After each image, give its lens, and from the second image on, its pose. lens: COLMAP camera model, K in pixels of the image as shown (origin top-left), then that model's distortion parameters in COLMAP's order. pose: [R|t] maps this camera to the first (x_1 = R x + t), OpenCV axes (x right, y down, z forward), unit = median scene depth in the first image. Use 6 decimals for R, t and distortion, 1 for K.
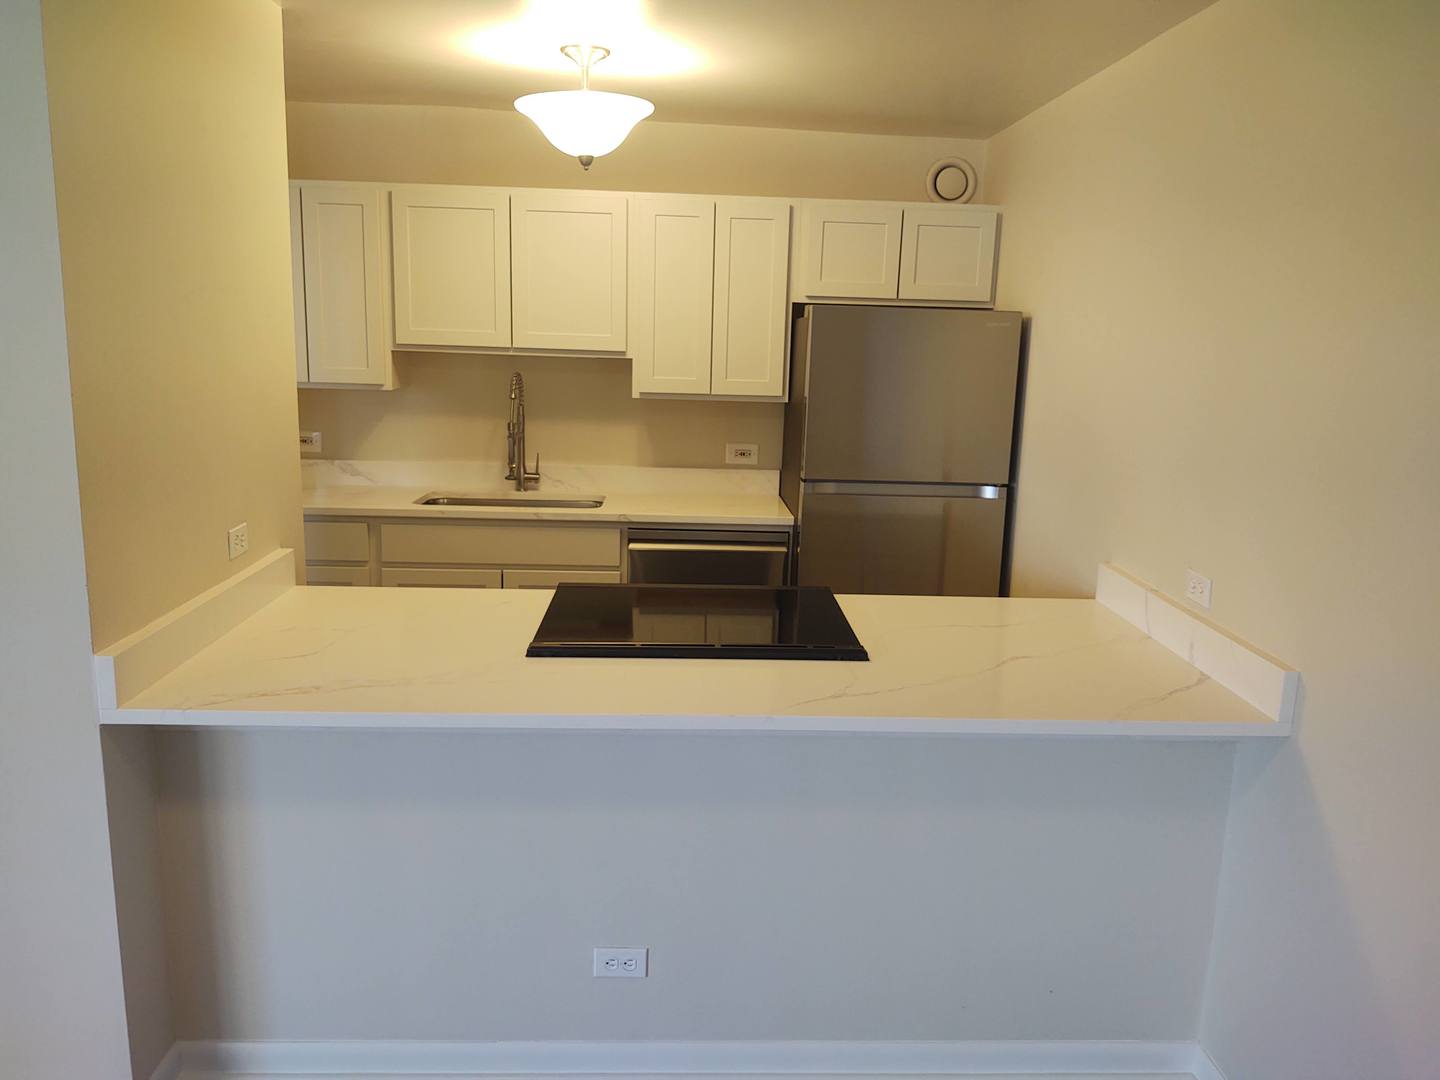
lens RADIAL K [[1117.5, 0, 739.1], [0, 1117.5, 545.7], [0, 0, 1]] dist [0.022047, -0.003554]
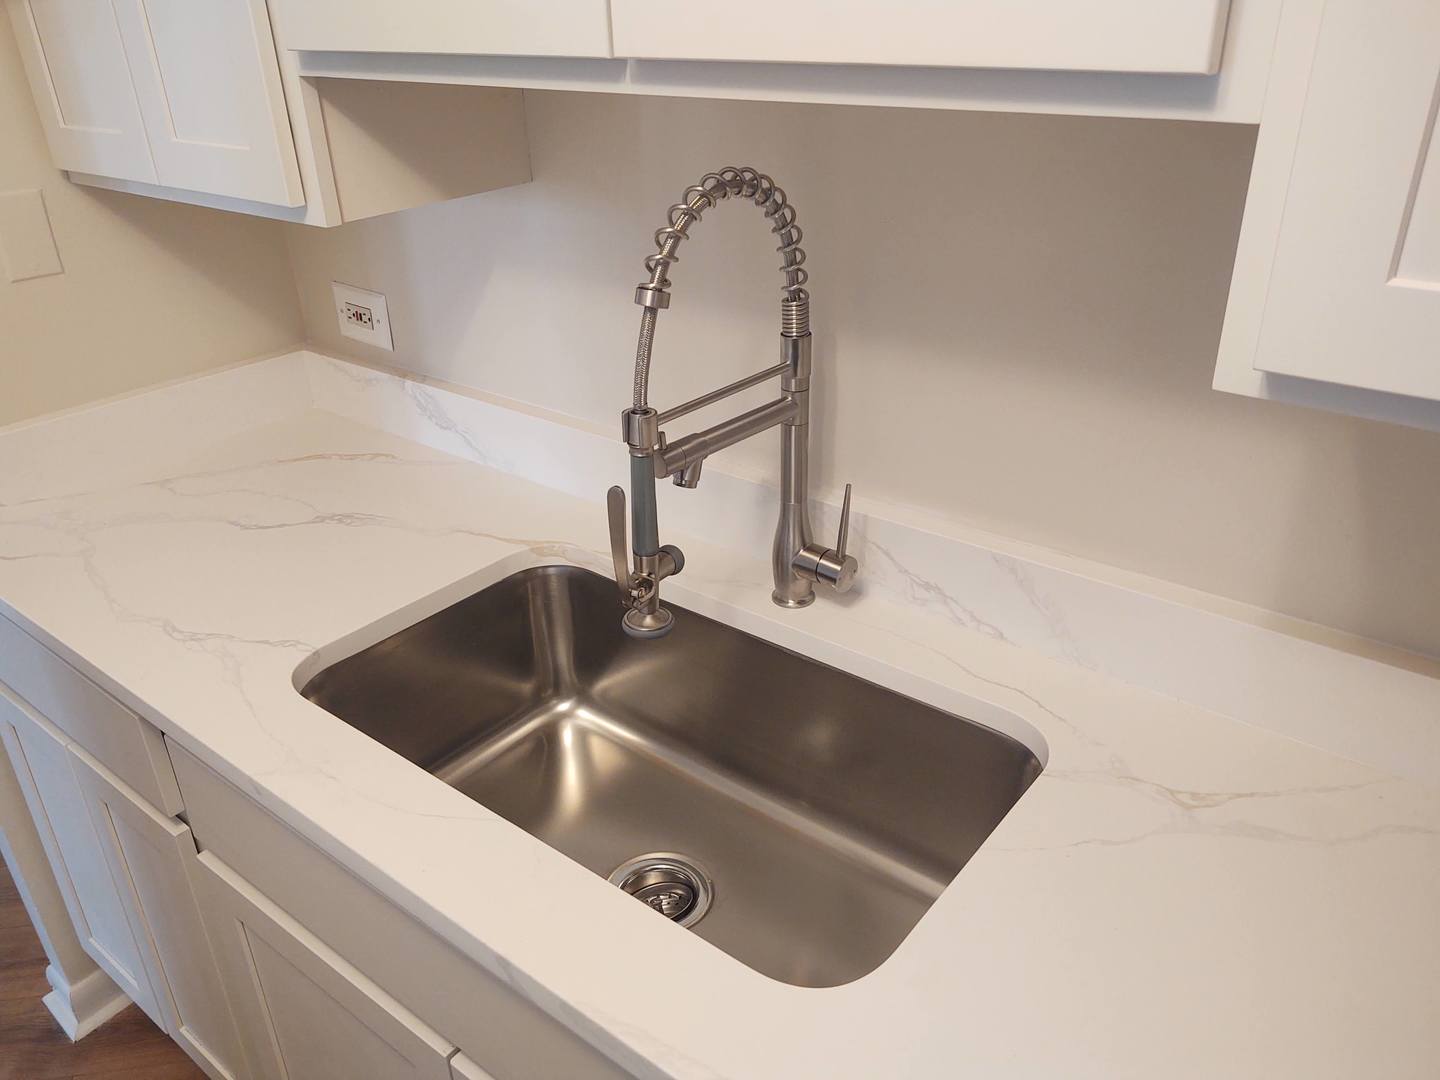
lens RADIAL K [[1096.1, 0, 698.8], [0, 1096.1, 540.2], [0, 0, 1]] dist [0.037392, -0.001096]
pose [[0.738809, 0.258285, -0.622455, -0.048030], [-0.069524, 0.947924, 0.310817, -0.156752], [0.670319, -0.186359, 0.718292, 0.845775]]
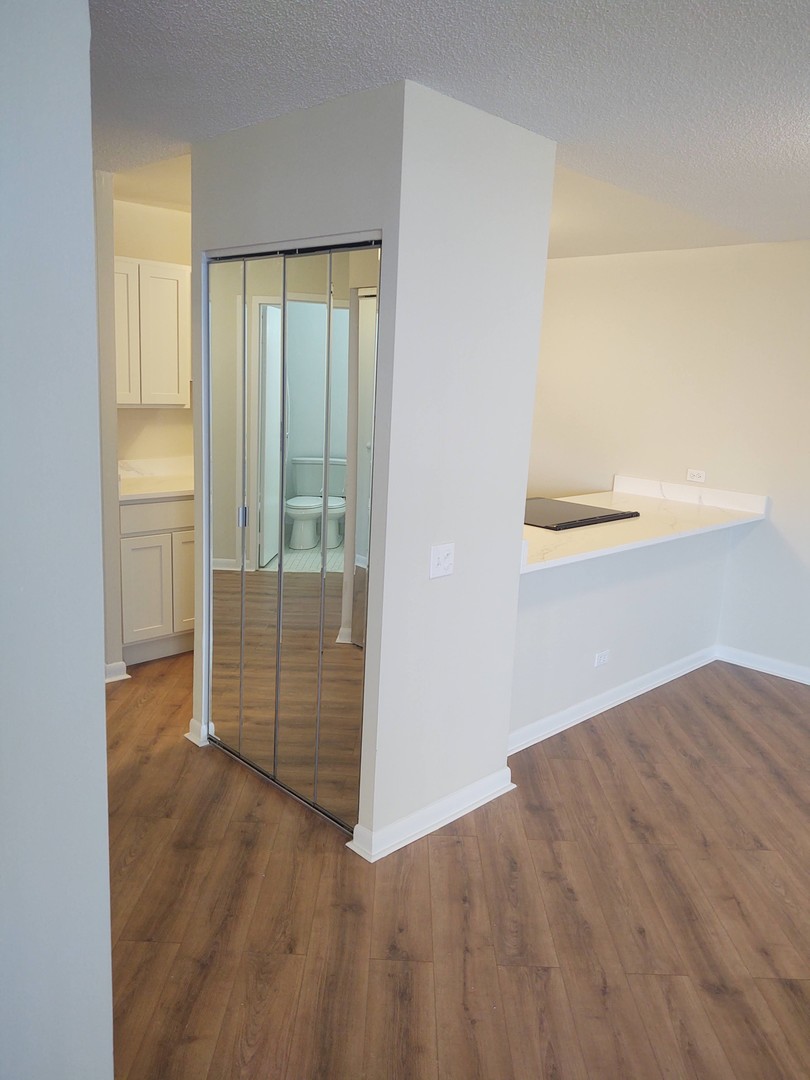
lens RADIAL K [[838.1, 0, 405.0], [0, 838.1, 540.0], [0, 0, 1]] dist [0.022047, -0.003554]
pose [[0.748408, -0.128013, 0.650767, -0.833655], [0.106916, 0.991650, 0.072111, -0.016712], [-0.654564, 0.015608, 0.755845, -0.013947]]
